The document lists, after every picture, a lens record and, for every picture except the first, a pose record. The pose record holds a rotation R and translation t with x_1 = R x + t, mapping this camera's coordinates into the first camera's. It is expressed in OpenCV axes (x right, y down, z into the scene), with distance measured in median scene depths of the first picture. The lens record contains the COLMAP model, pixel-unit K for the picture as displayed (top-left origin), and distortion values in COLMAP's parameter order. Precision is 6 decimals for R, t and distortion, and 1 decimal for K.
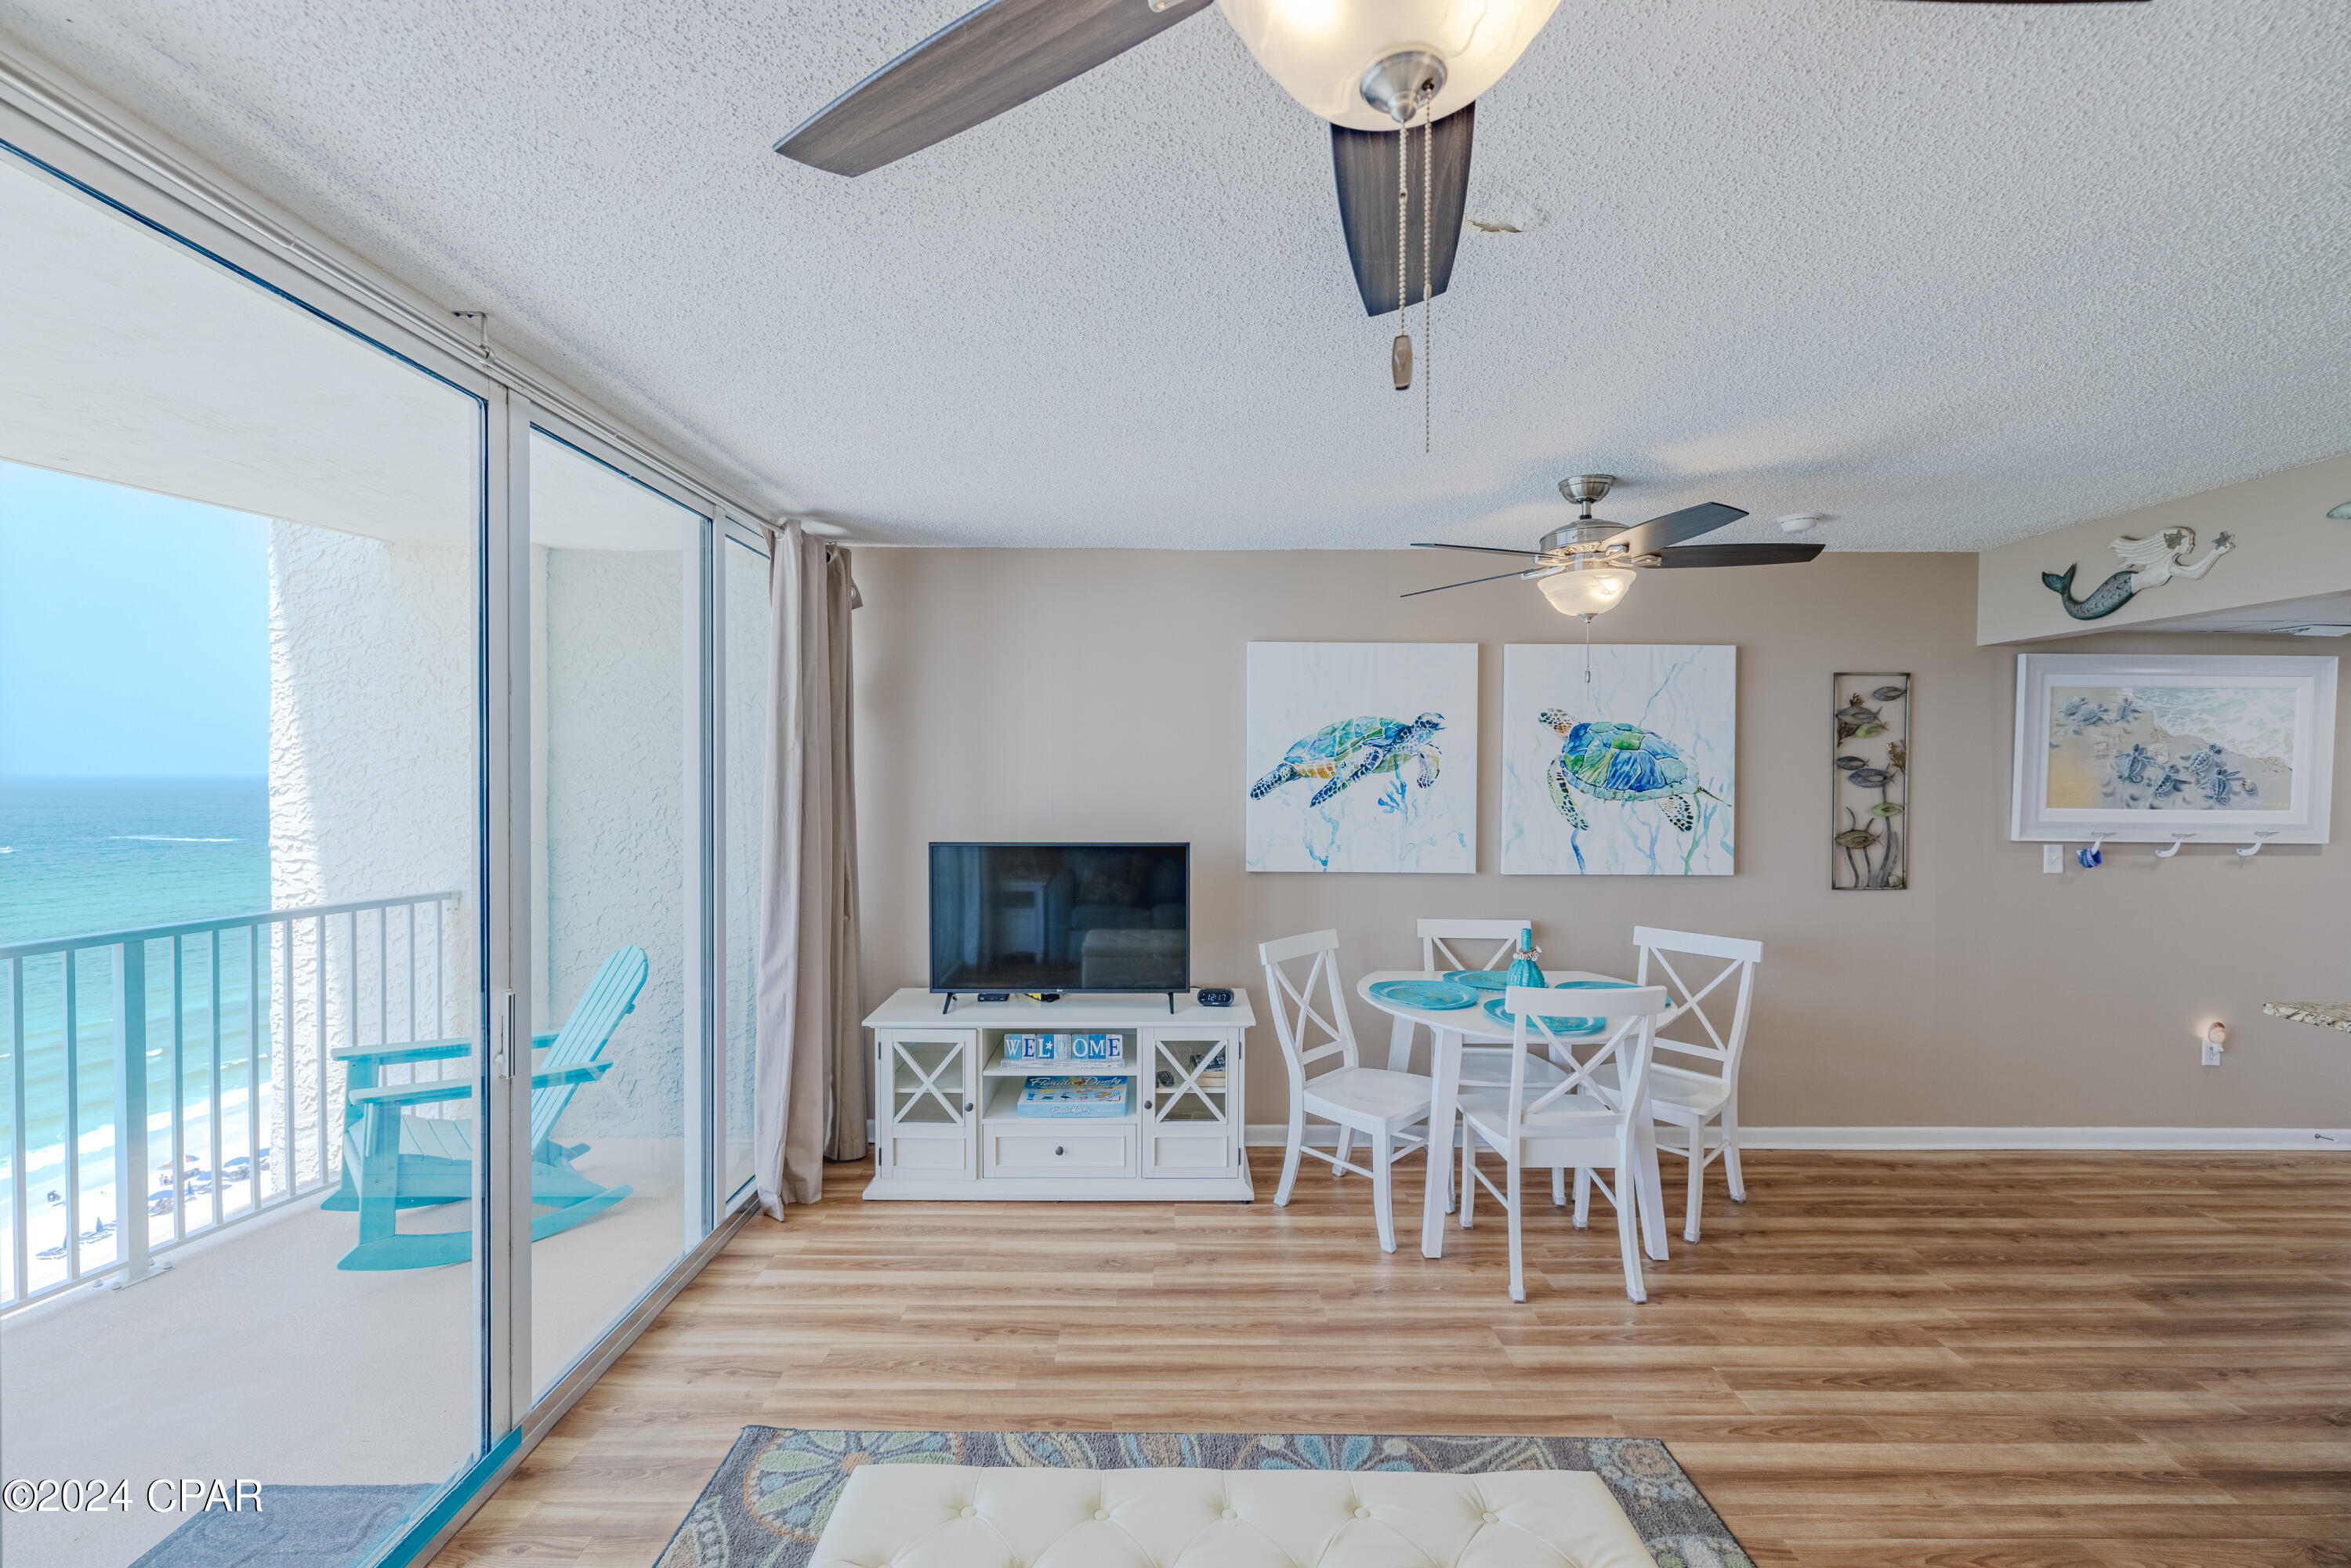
lens RADIAL K [[979.2, 0, 1170.1], [0, 979.2, 779.7], [0, 0, 1]] dist [0.000687, -0.000799]
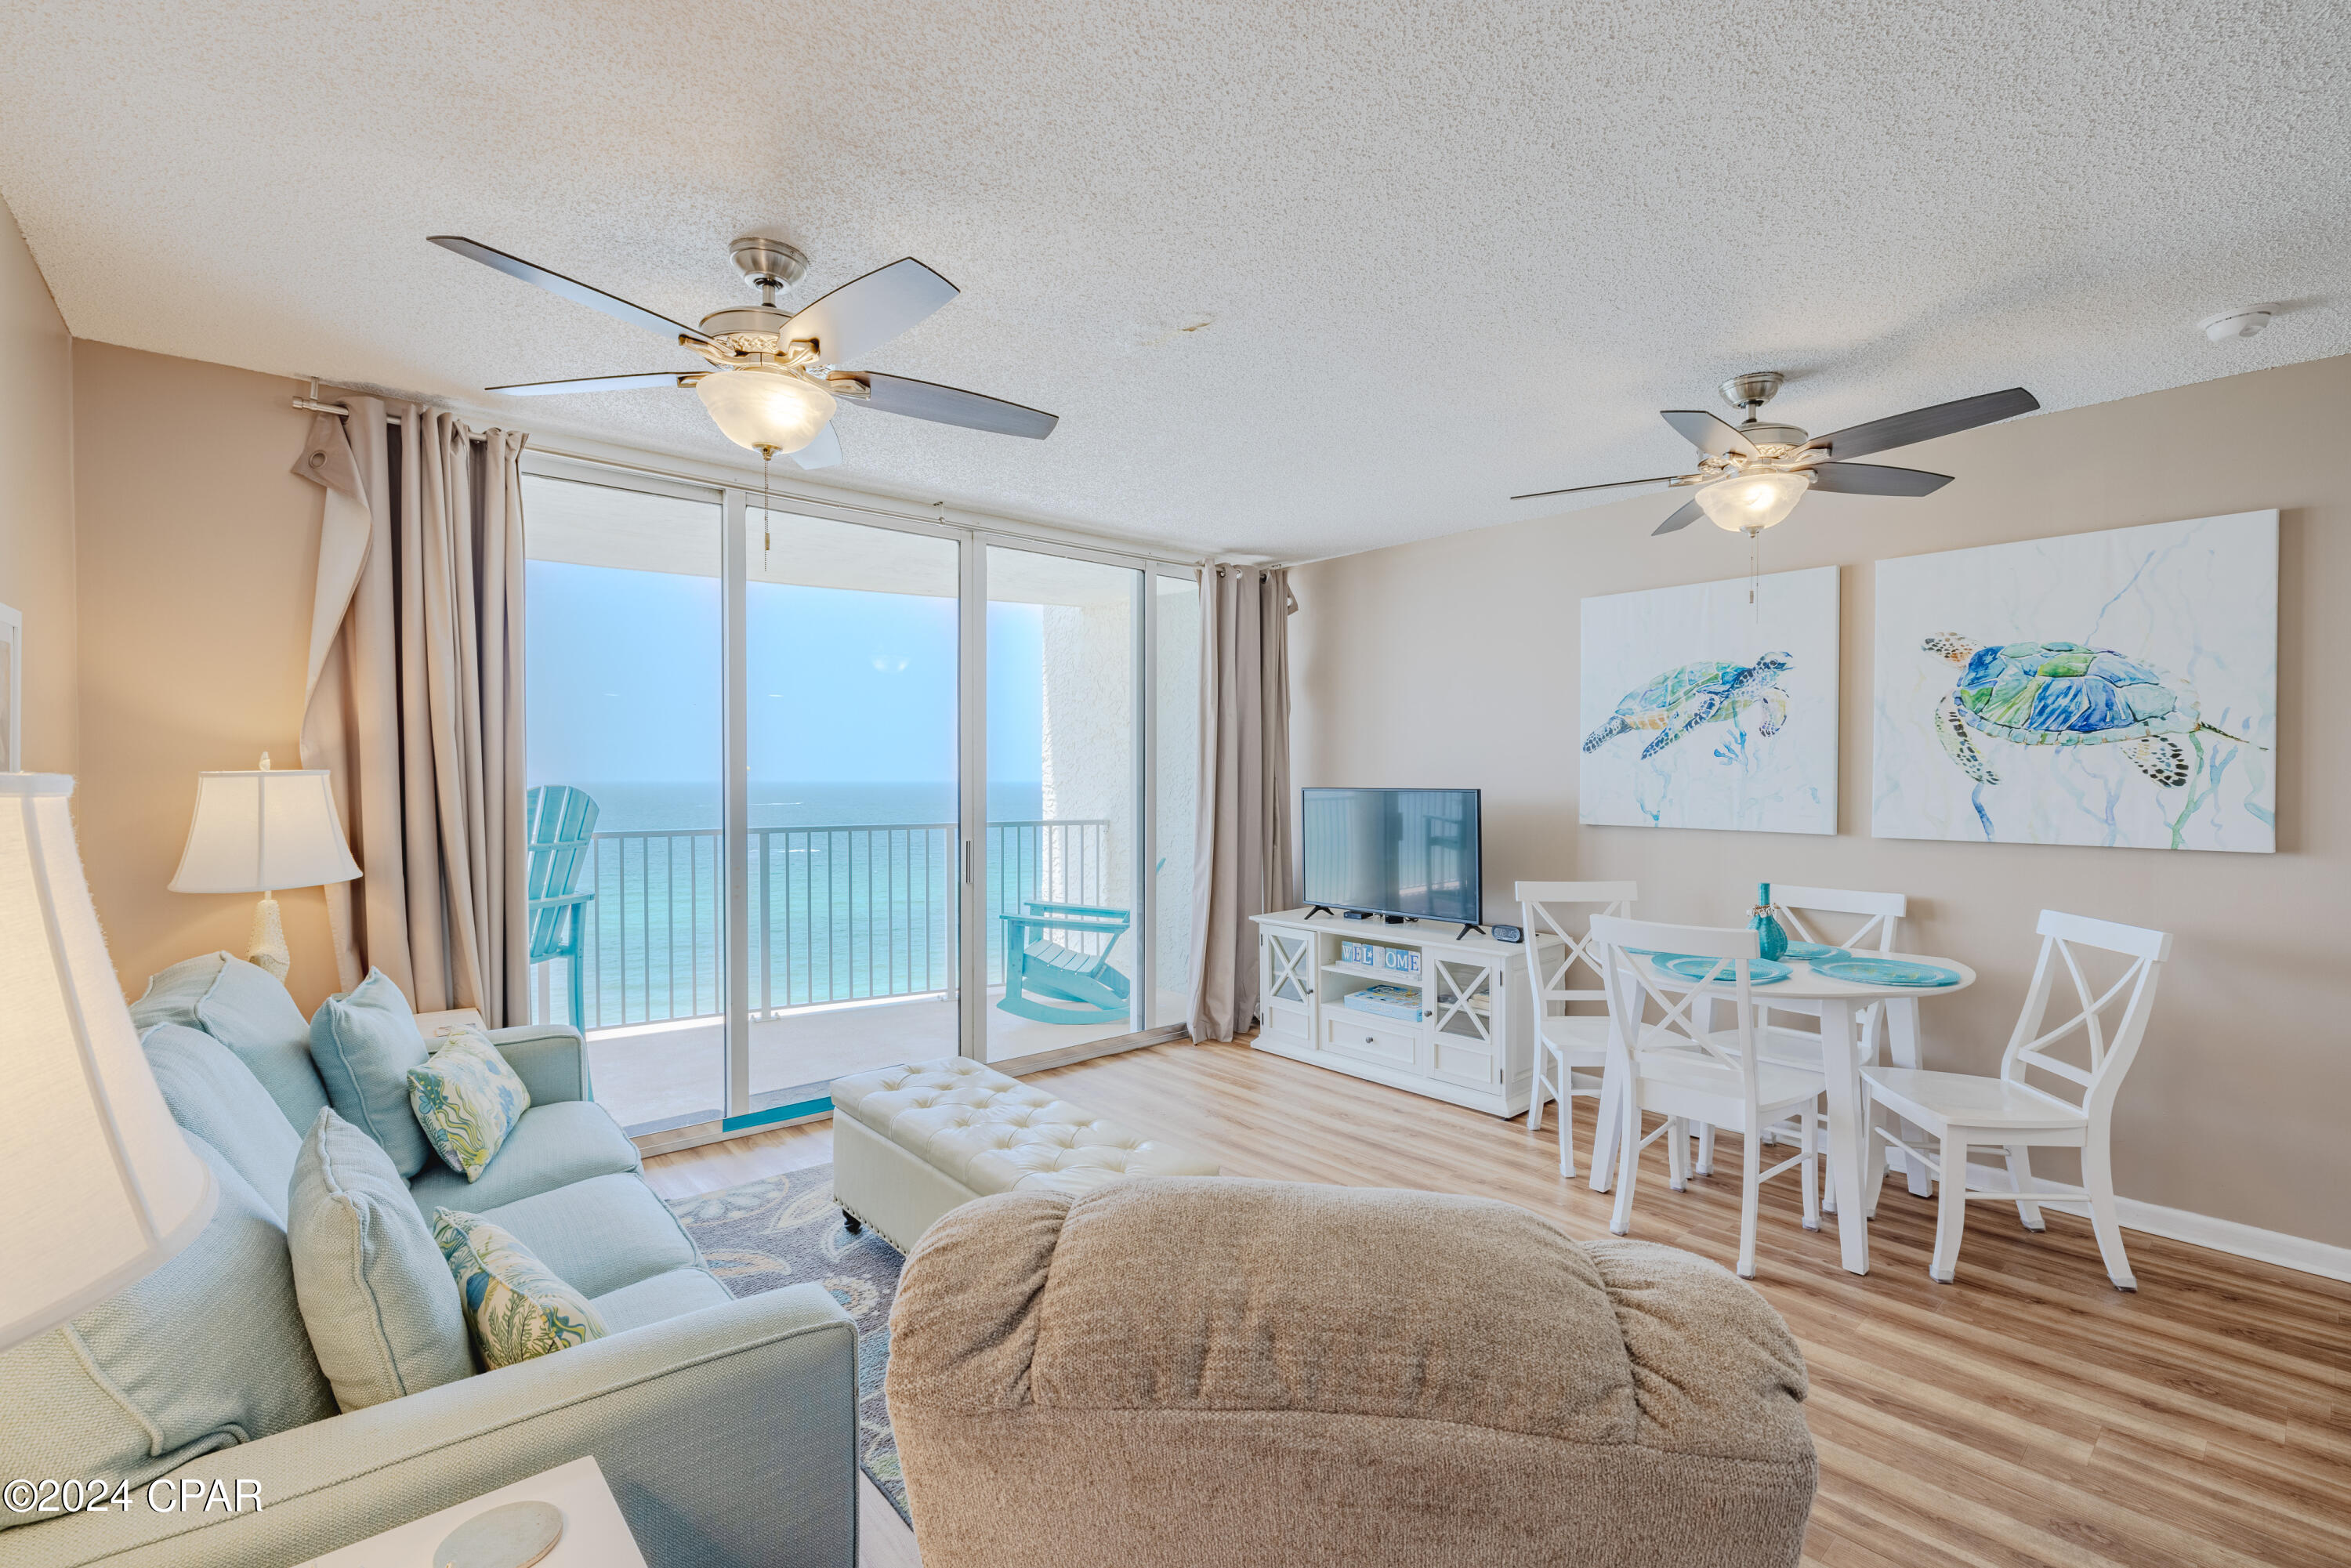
lens RADIAL K [[1036.6, 0, 1172.9], [0, 1036.6, 783.1], [0, 0, 1]] dist [-0.006218, 0.001107]
pose [[0.656765, 0.003197, -0.754088, 0.614161], [-0.006037, 0.999981, -0.001019, 0.055077], [0.754071, 0.005222, 0.656772, -0.027457]]
